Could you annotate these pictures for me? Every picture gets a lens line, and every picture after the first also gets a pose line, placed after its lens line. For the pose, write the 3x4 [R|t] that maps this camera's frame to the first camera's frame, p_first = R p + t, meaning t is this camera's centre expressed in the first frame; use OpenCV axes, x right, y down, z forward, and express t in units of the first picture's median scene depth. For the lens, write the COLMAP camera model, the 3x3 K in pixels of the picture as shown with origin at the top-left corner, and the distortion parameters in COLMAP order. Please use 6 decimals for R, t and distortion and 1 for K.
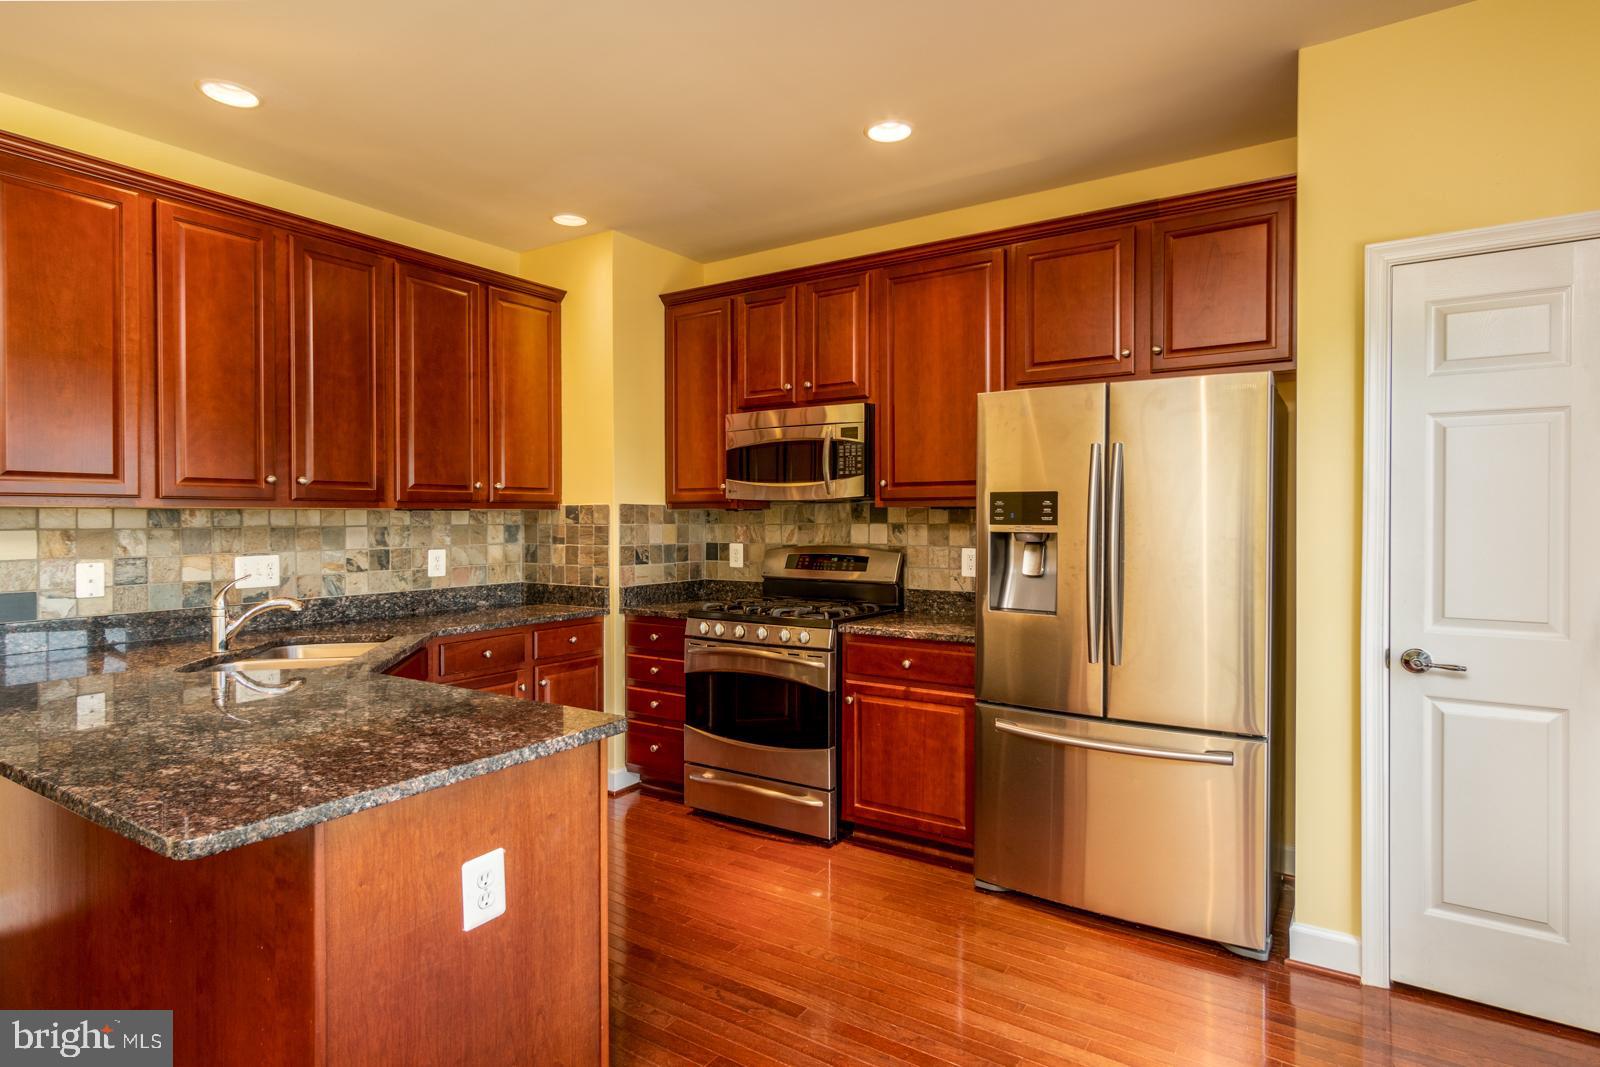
lens RADIAL K [[844.8, 0, 797.3], [0, 844.8, 522.6], [0, 0, 1]] dist [-0.000405, 0.004056]
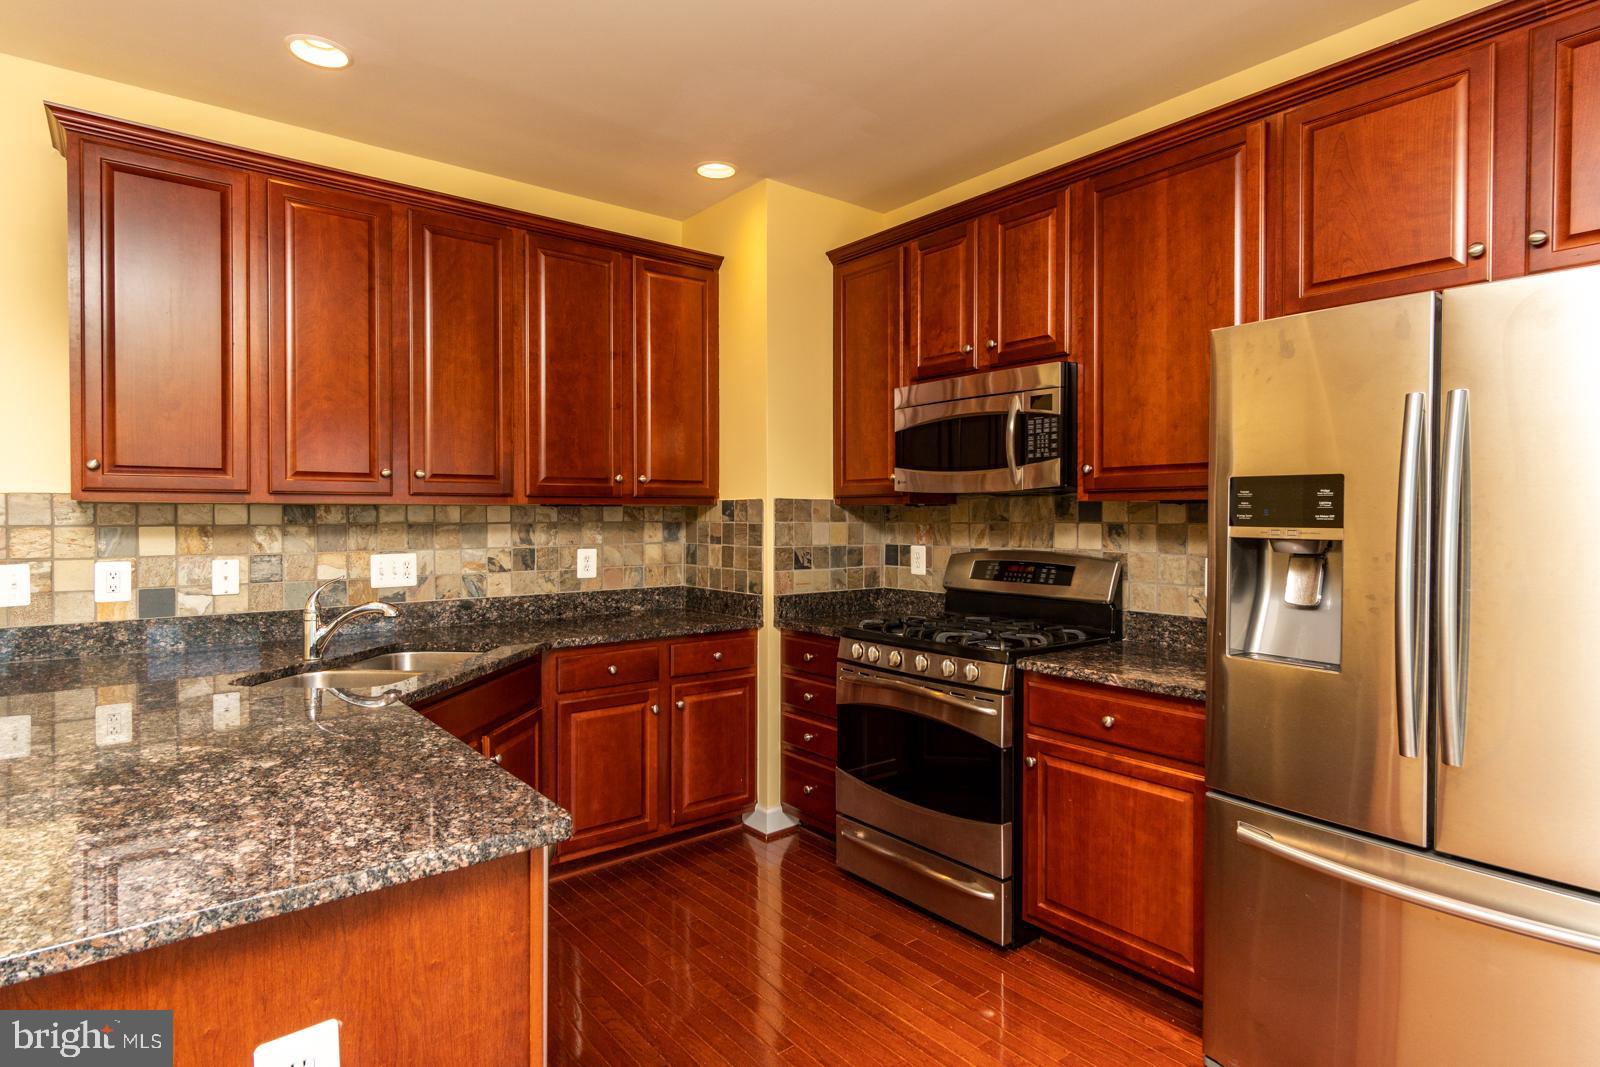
lens RADIAL K [[844.8, 0, 814.2], [0, 844.8, 520.4], [0, 0, 1]] dist [-0.000405, 0.004056]
pose [[0.955843, 0.004045, -0.293850, 0.092469], [-0.003511, 0.999991, 0.002344, -0.002228], [0.293857, -0.001208, 0.955849, 0.226074]]
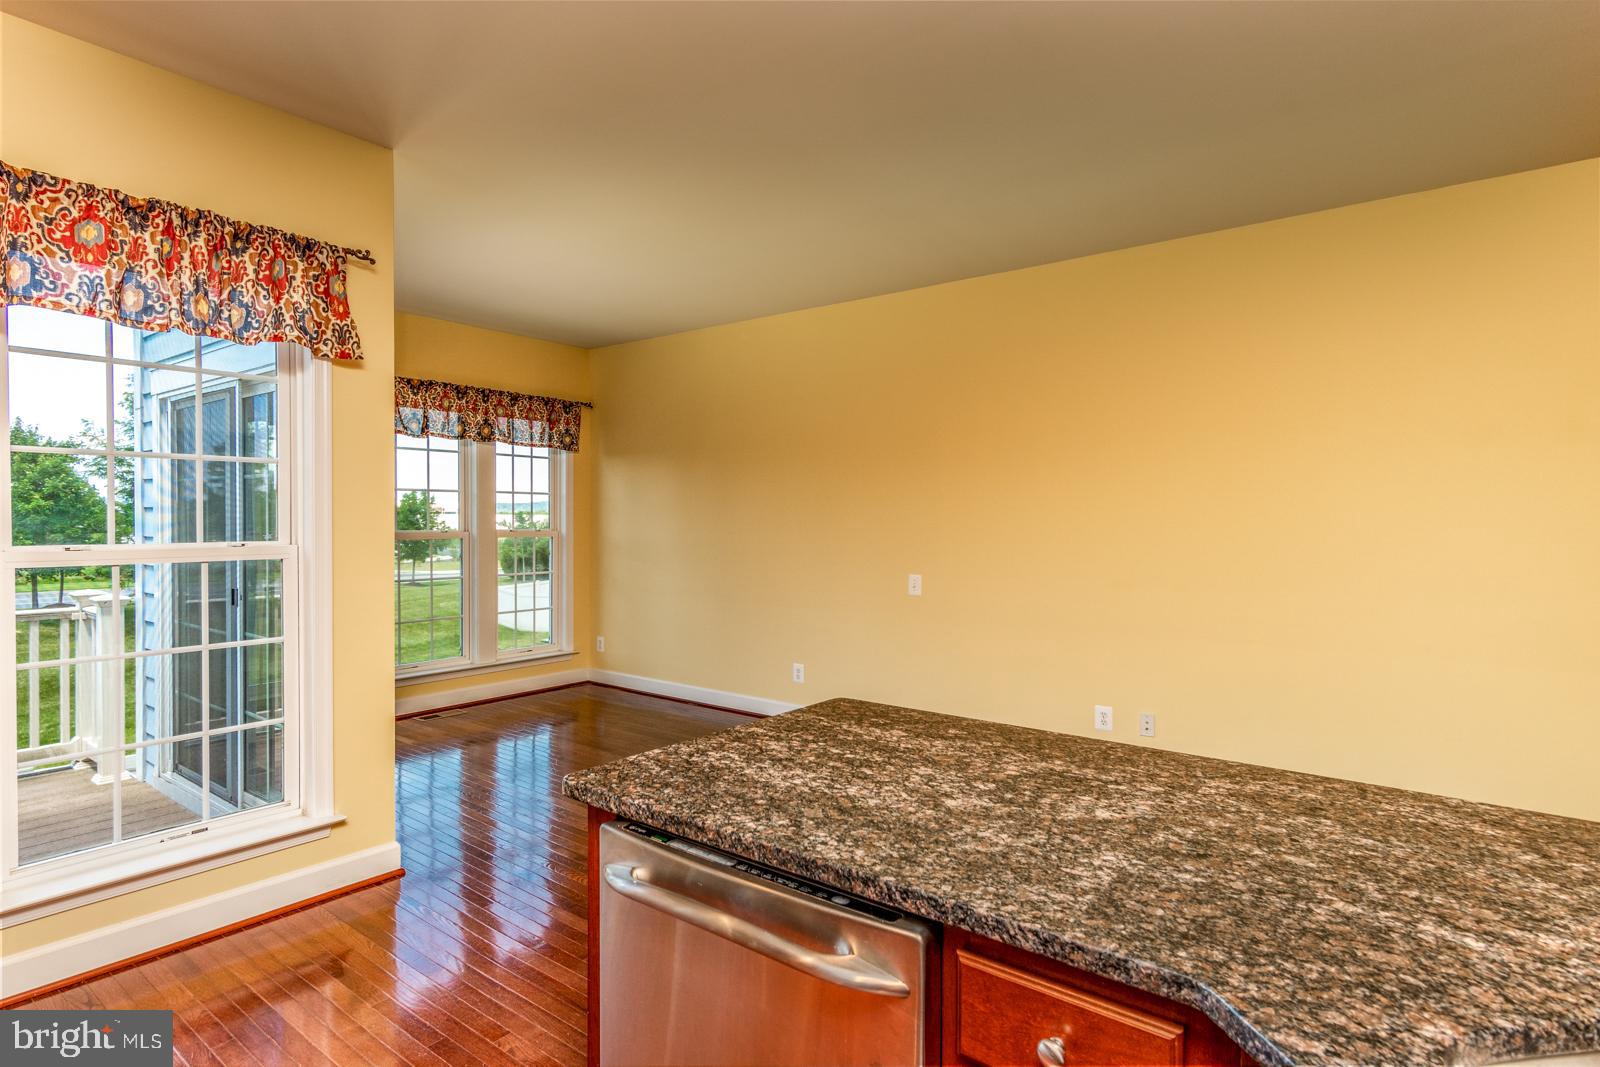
lens RADIAL K [[844.8, 0, 796.2], [0, 844.8, 524.0], [0, 0, 1]] dist [-0.000405, 0.004056]
pose [[-0.996097, -0.003813, 0.088188, -0.244329], [-0.002819, 0.999931, 0.011399, -0.006691], [-0.088226, 0.011106, -0.996039, 0.908032]]
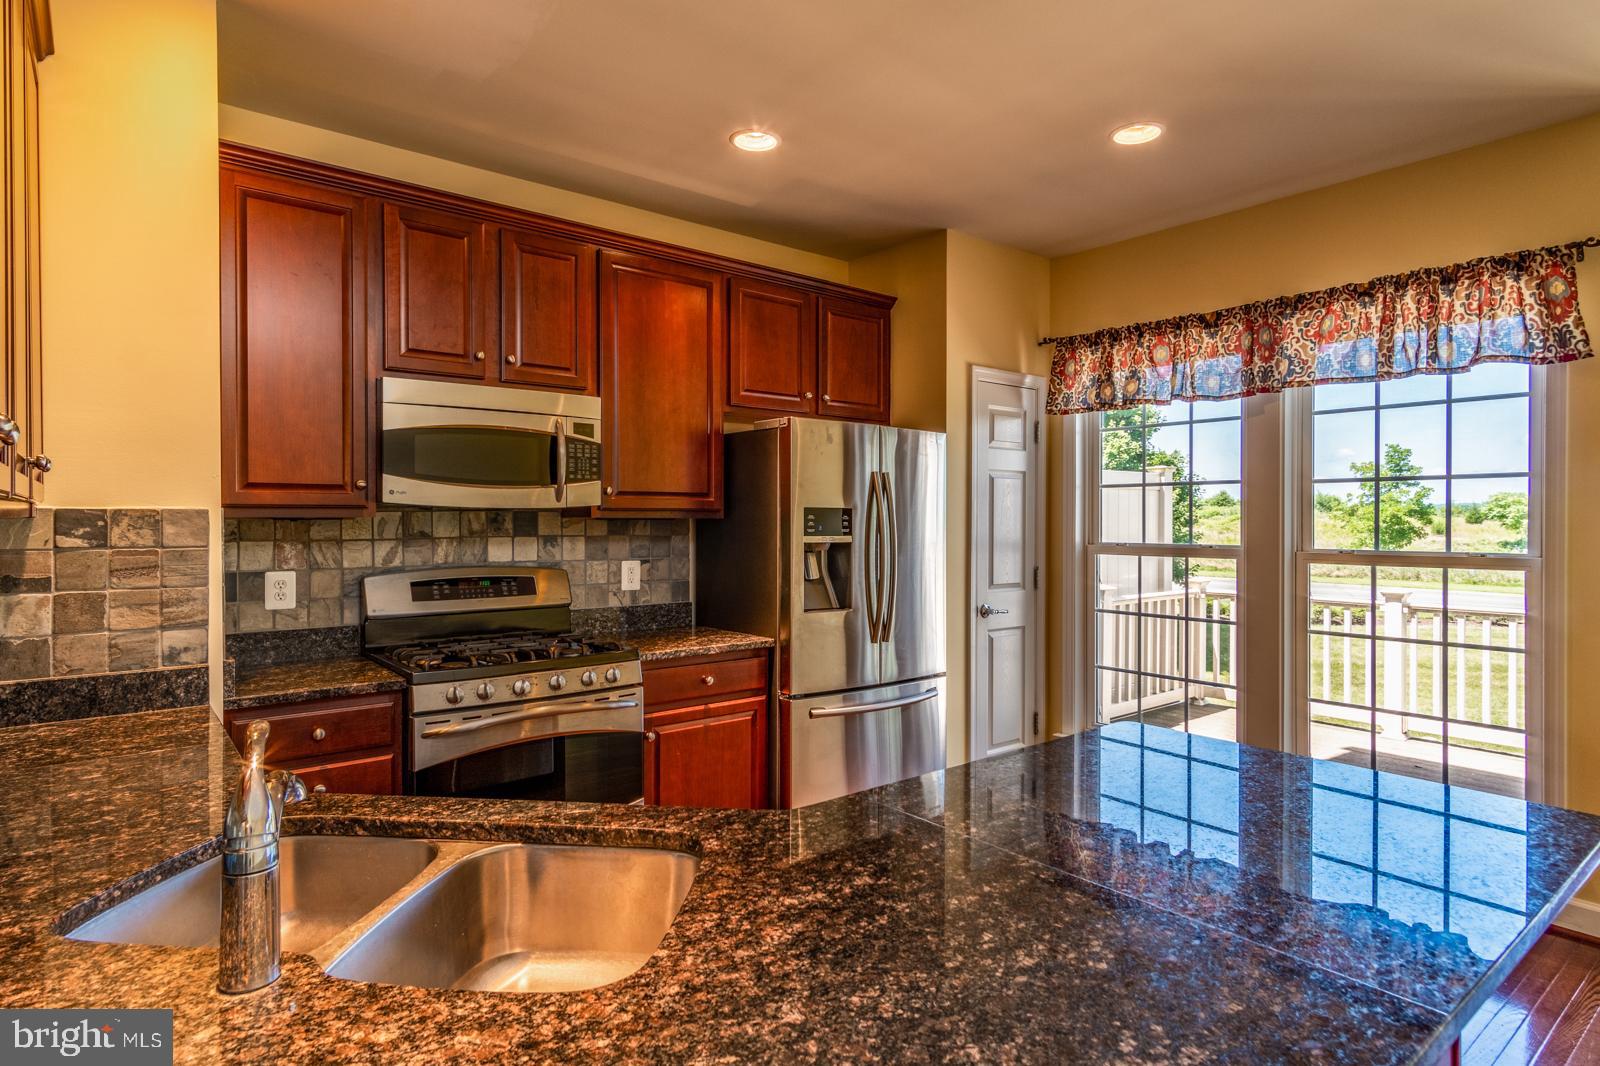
lens RADIAL K [[844.8, 0, 784.1], [0, 844.8, 528.0], [0, 0, 1]] dist [-0.000405, 0.004056]
pose [[0.318159, -0.007212, 0.948010, -0.695329], [0.003900, 0.999973, 0.006298, -0.013042], [-0.948029, 0.001694, 0.318178, 0.555414]]
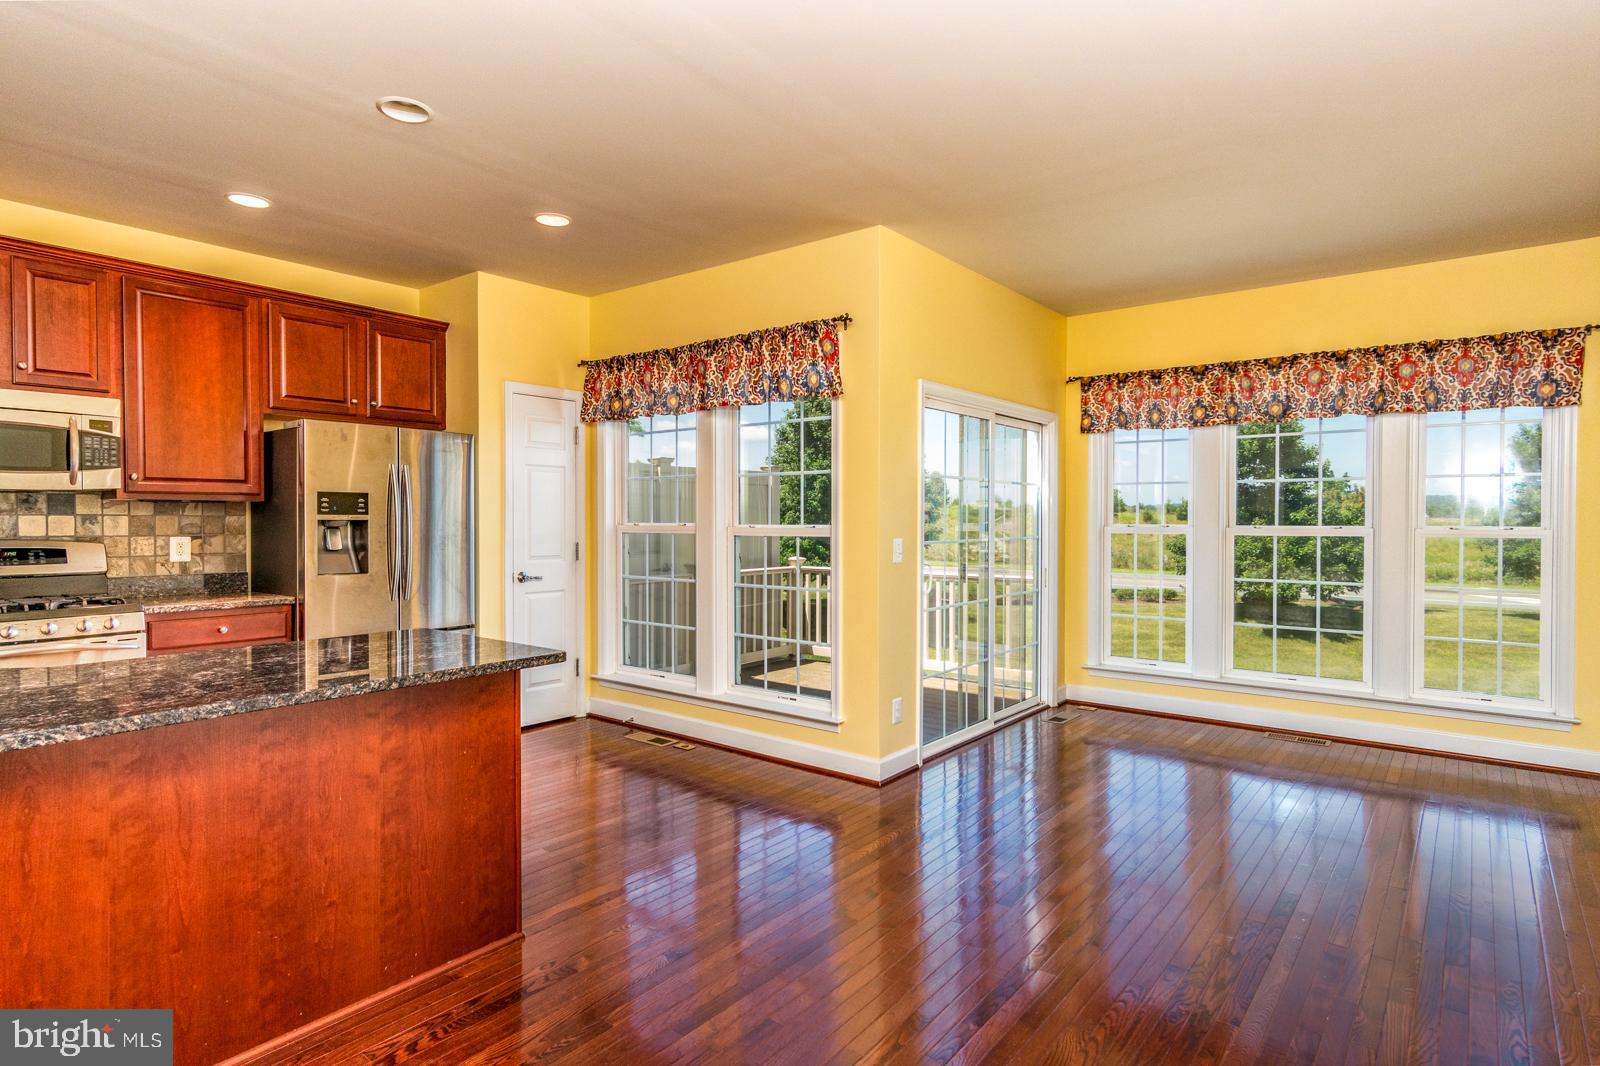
lens RADIAL K [[844.8, 0, 791.6], [0, 844.8, 525.1], [0, 0, 1]] dist [-0.000405, 0.004056]
pose [[0.100884, -0.006604, 0.994876, -0.901182], [0.004973, 0.999969, 0.006134, 0.012530], [-0.994886, 0.004329, 0.100913, 0.063271]]
